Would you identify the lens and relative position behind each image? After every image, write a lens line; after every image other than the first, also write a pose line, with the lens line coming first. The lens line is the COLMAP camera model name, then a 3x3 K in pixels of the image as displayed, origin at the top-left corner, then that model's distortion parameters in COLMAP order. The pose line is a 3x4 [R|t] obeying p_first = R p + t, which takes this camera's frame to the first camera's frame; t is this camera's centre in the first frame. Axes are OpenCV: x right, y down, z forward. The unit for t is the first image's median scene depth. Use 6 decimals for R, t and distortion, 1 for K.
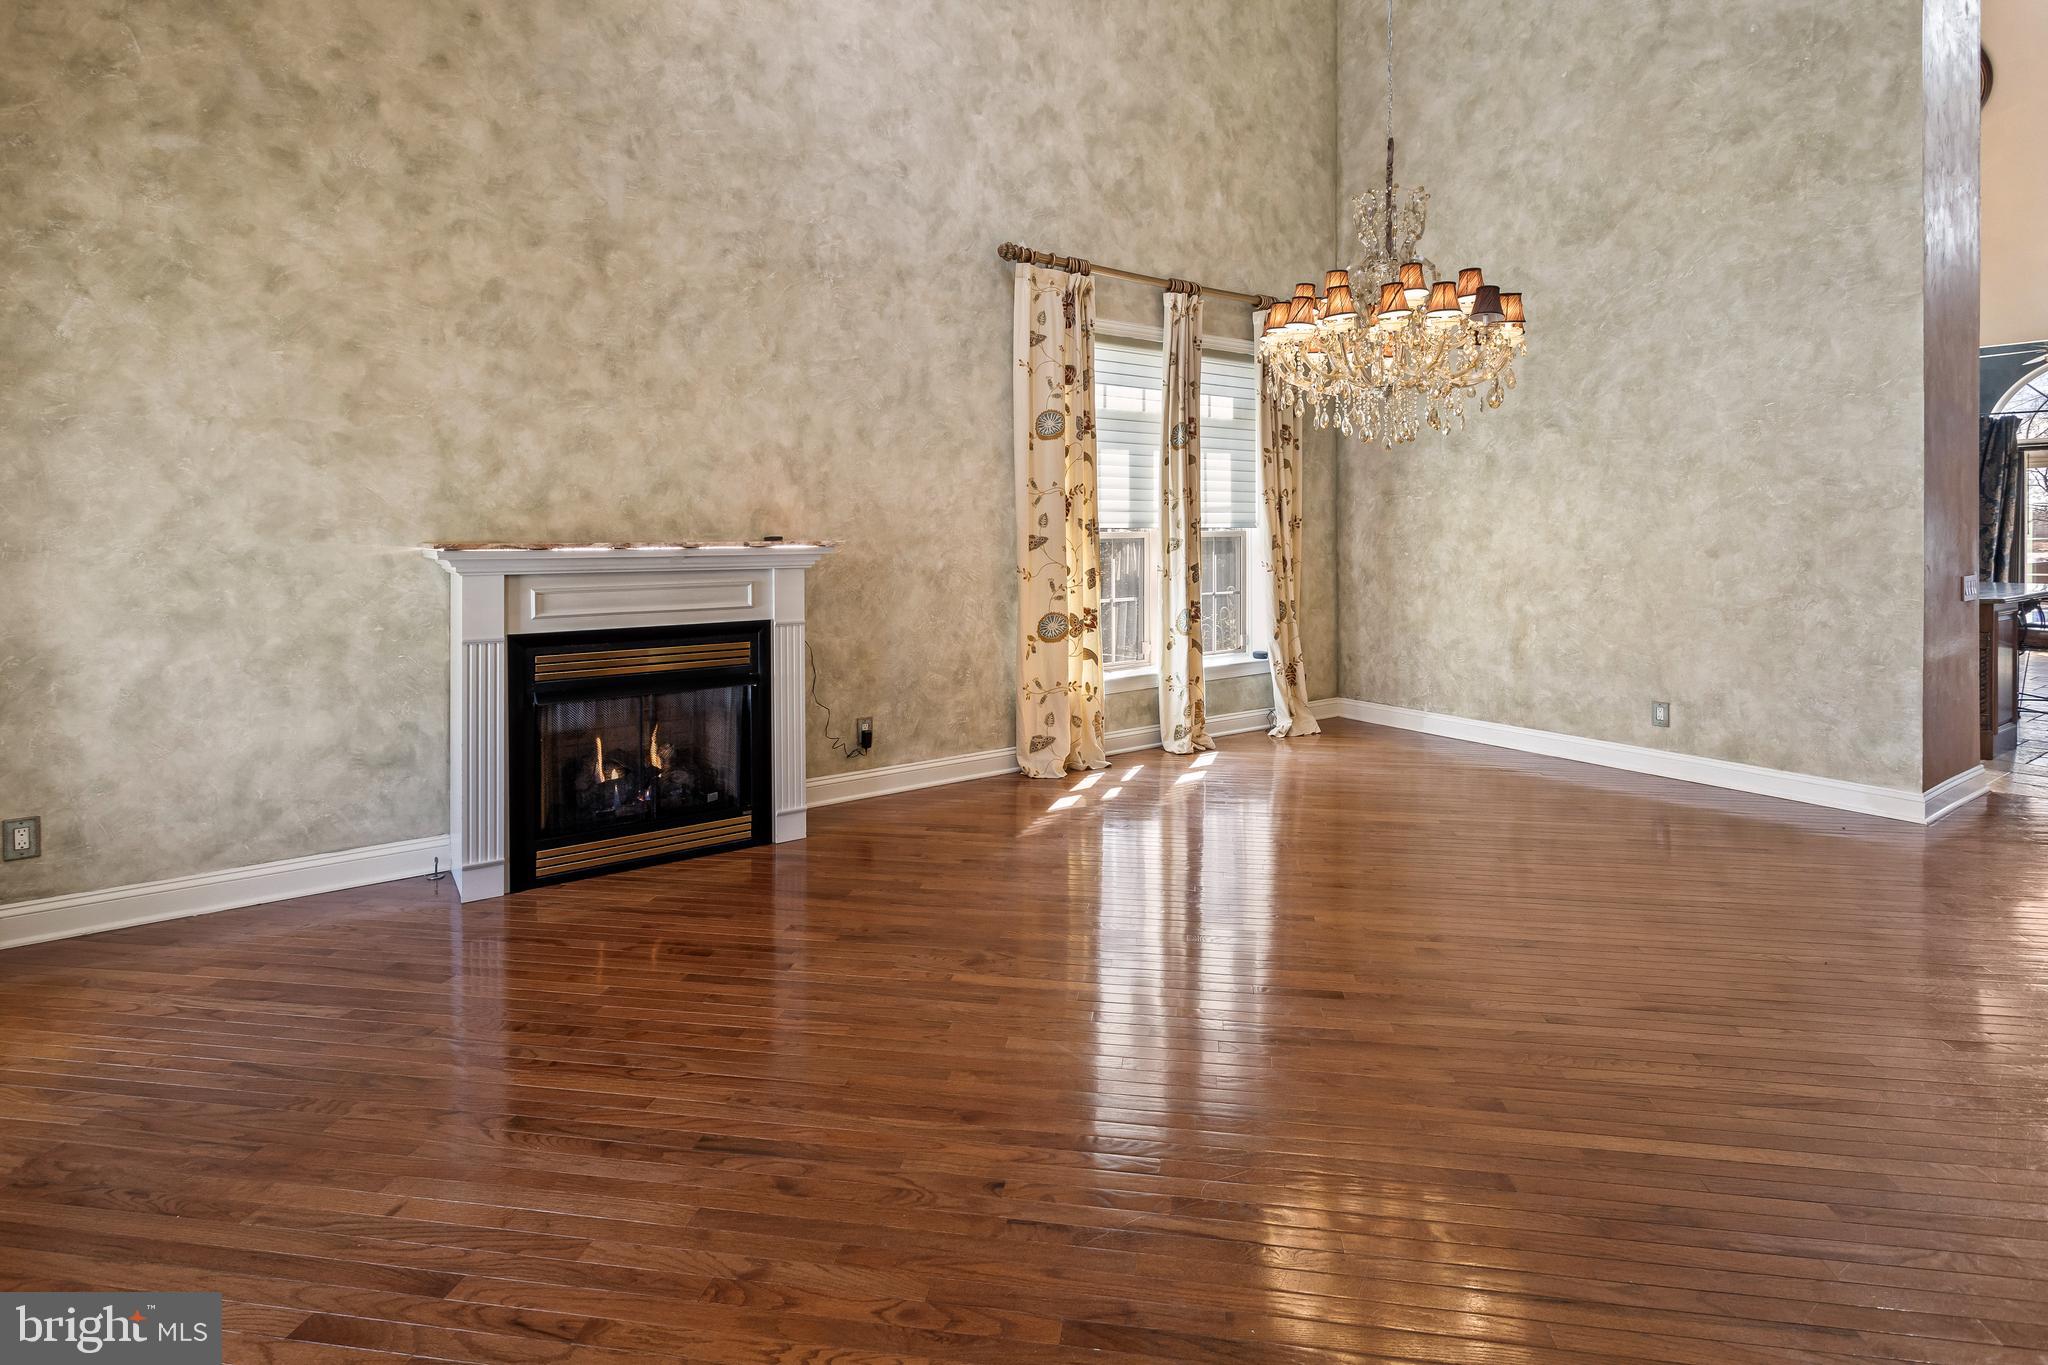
lens RADIAL K [[1013.9, 0, 1064.3], [0, 1013.9, 494.7], [0, 0, 1]] dist [0.002102, 0.000526]
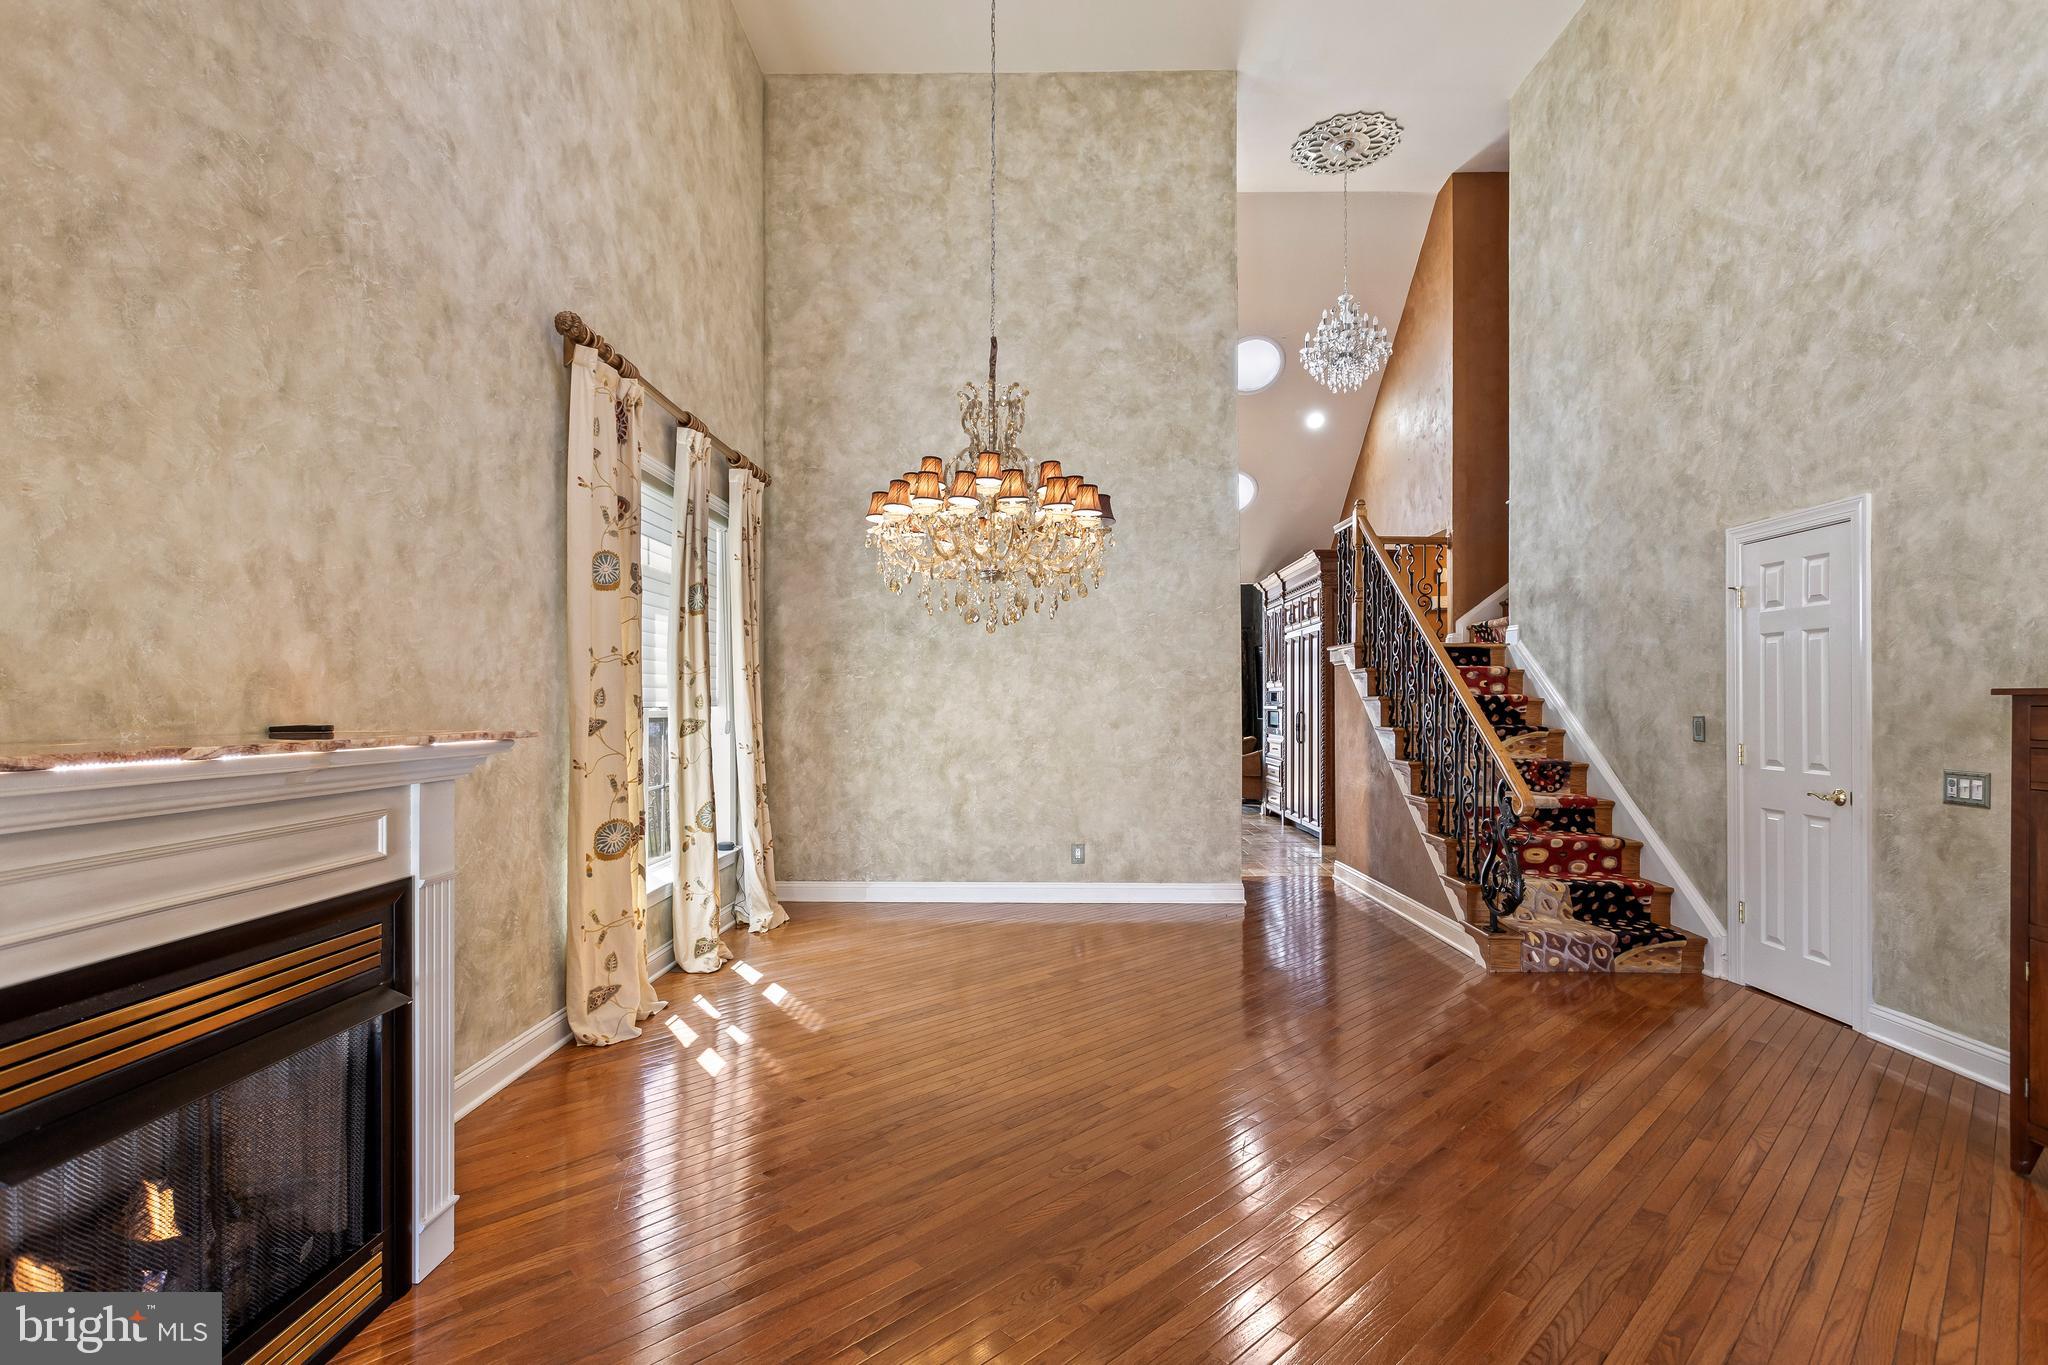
lens RADIAL K [[939.9, 0, 1047.4], [0, 939.9, 668.9], [0, 0, 1]] dist [0.001373, 0.006471]
pose [[0.618101, 0.029146, 0.785559, -0.374412], [-0.025067, 0.999535, -0.017361, 0.008532], [-0.785699, -0.008961, 0.618544, 0.324142]]
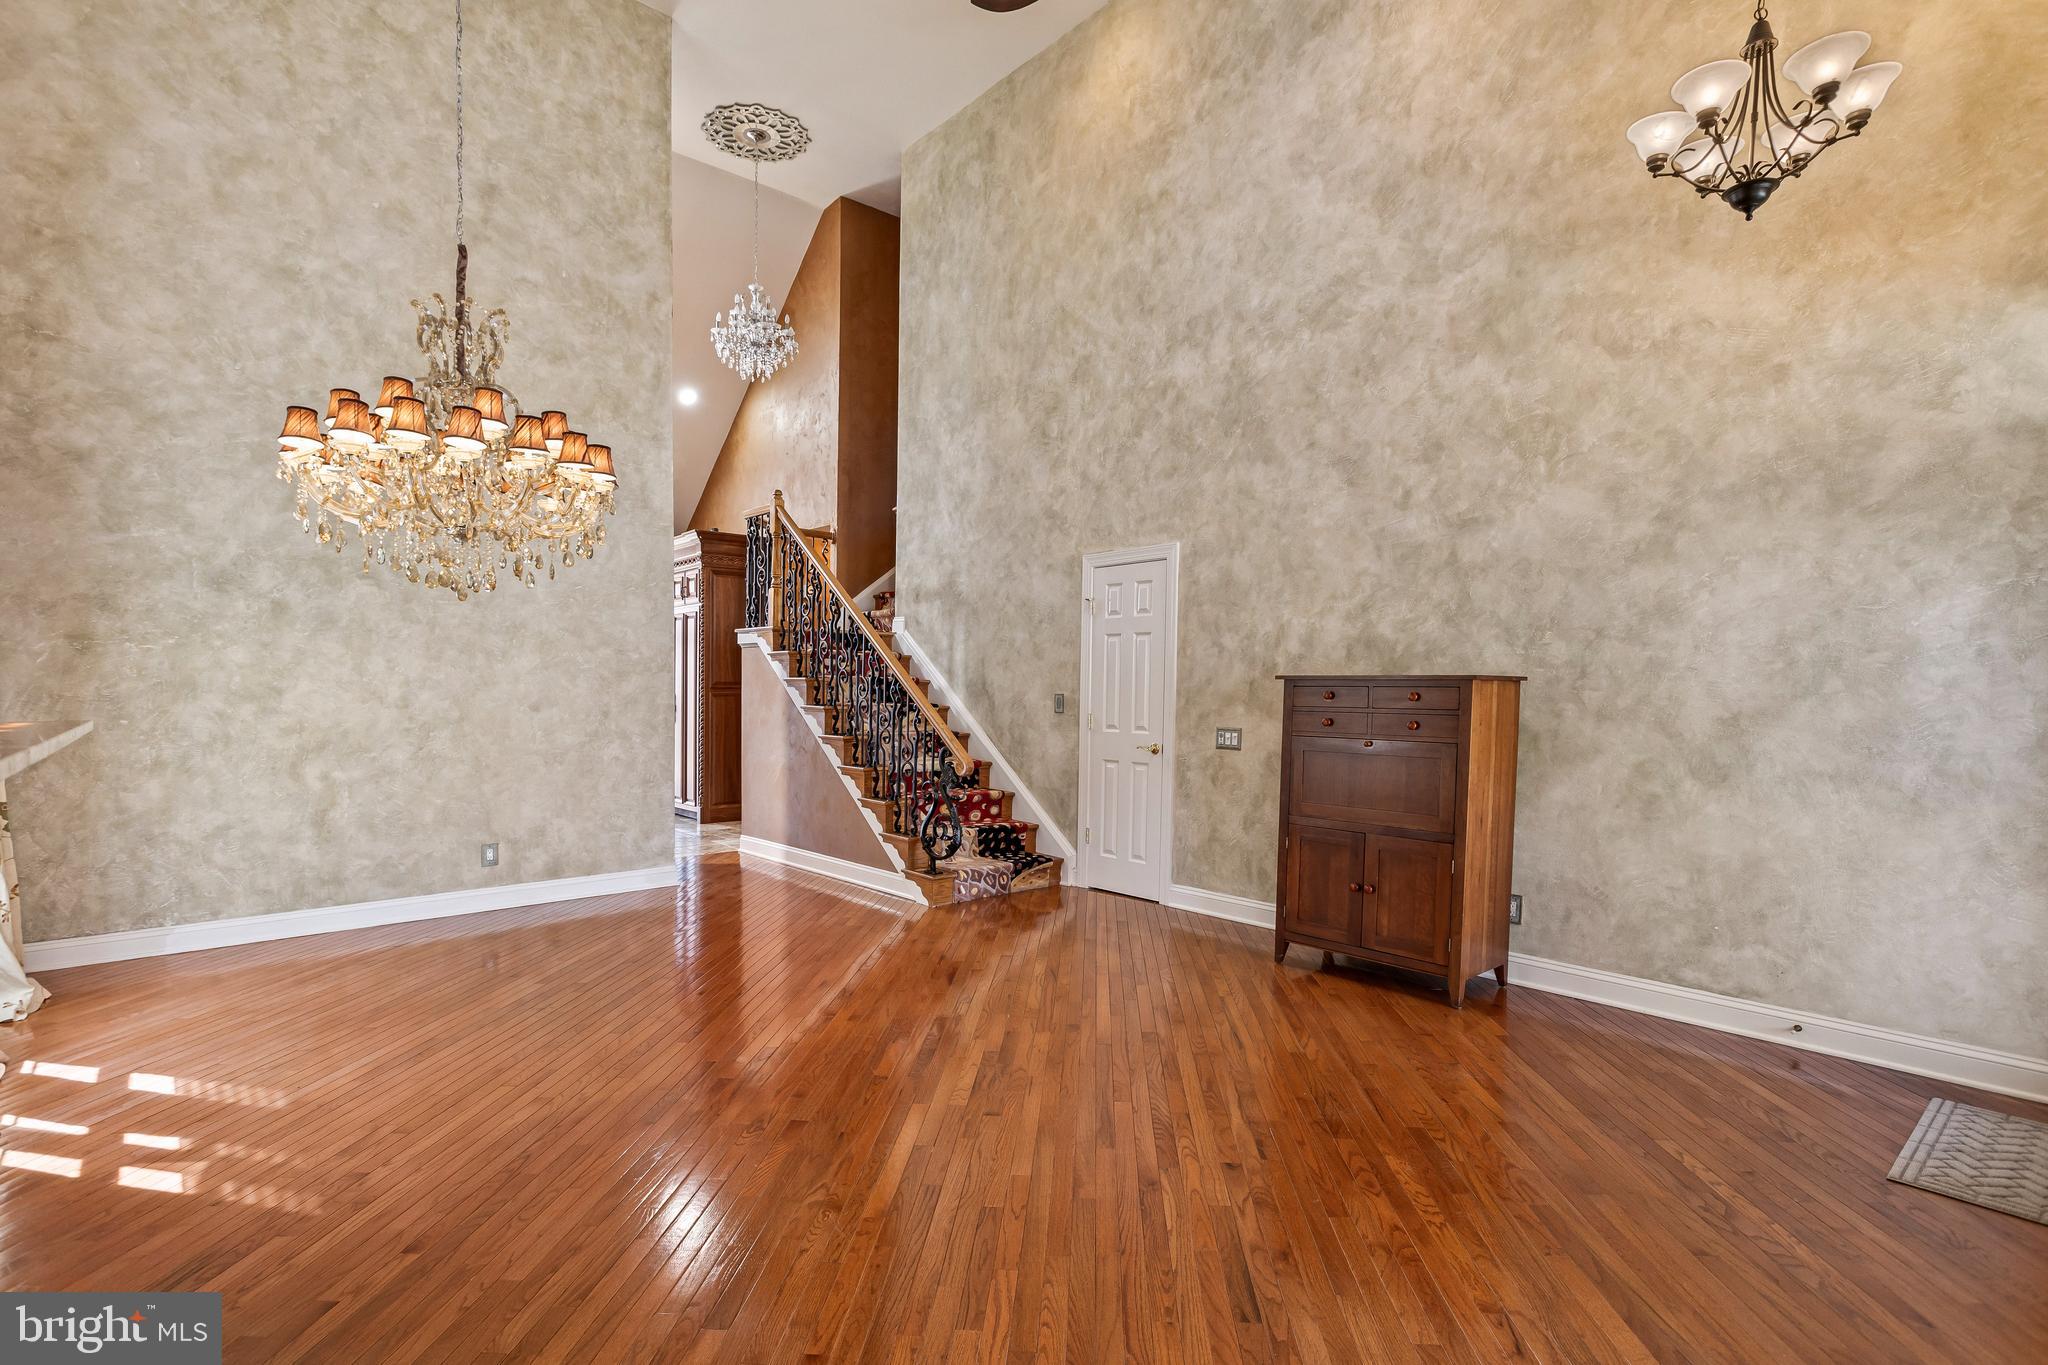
lens RADIAL K [[962.0, 0, 993.5], [0, 962.0, 688.9], [0, 0, 1]] dist [0.013750, 0.000636]
pose [[-0.038046, -0.004662, 0.999265, -0.502273], [-0.033203, 0.999443, 0.003398, 0.014737], [-0.998724, -0.033049, -0.038179, 0.521945]]
